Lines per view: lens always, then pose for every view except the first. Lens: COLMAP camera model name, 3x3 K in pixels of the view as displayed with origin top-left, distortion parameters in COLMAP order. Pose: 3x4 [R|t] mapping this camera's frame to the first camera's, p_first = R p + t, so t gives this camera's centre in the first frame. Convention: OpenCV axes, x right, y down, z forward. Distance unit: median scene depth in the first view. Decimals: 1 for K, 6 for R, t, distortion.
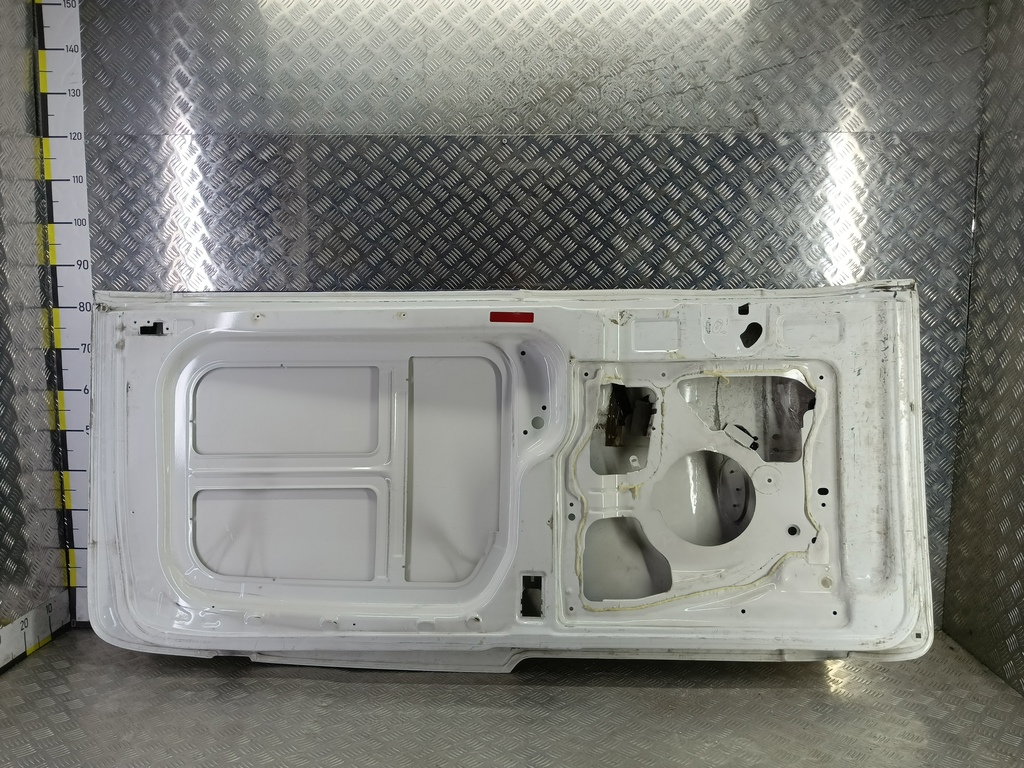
lens RADIAL K [[829.7, 0, 501.6], [0, 829.7, 392.0], [0, 0, 1]] dist [0.083896, -0.160807]
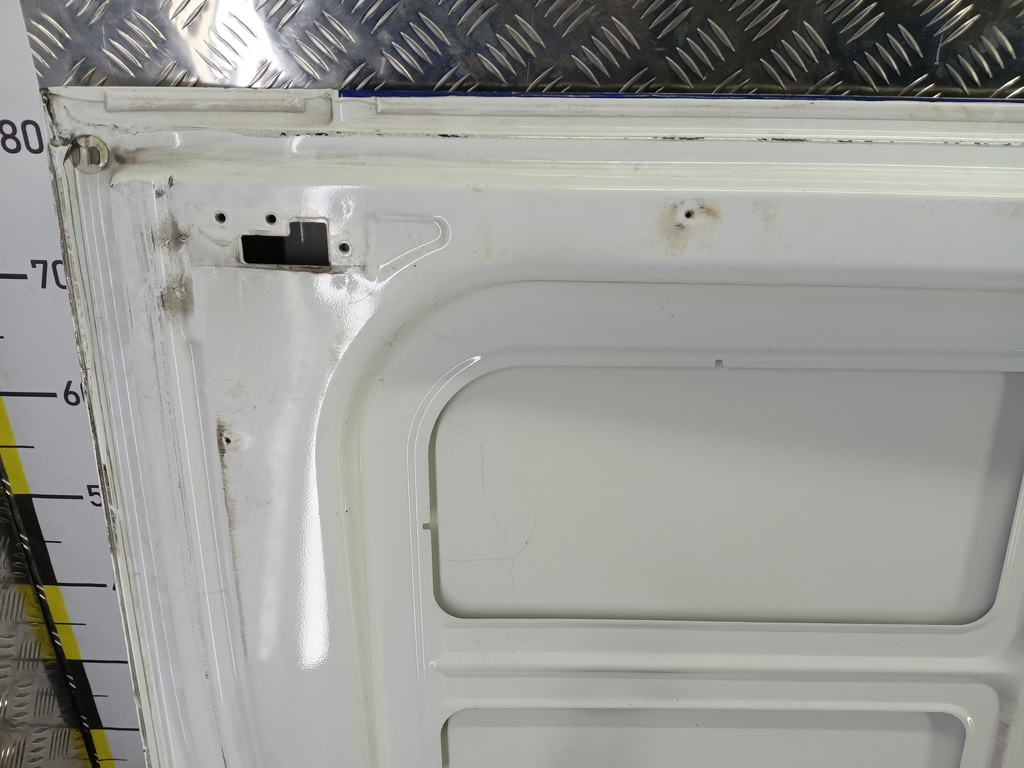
lens RADIAL K [[829.7, 0, 501.7], [0, 829.7, 392.1], [0, 0, 1]] dist [0.083896, -0.160807]
pose [[0.998981, 0.000997, 0.045126, -0.377931], [-0.017436, 0.930682, 0.365415, -0.139769], [-0.041634, -0.365829, 0.929750, 0.761365]]
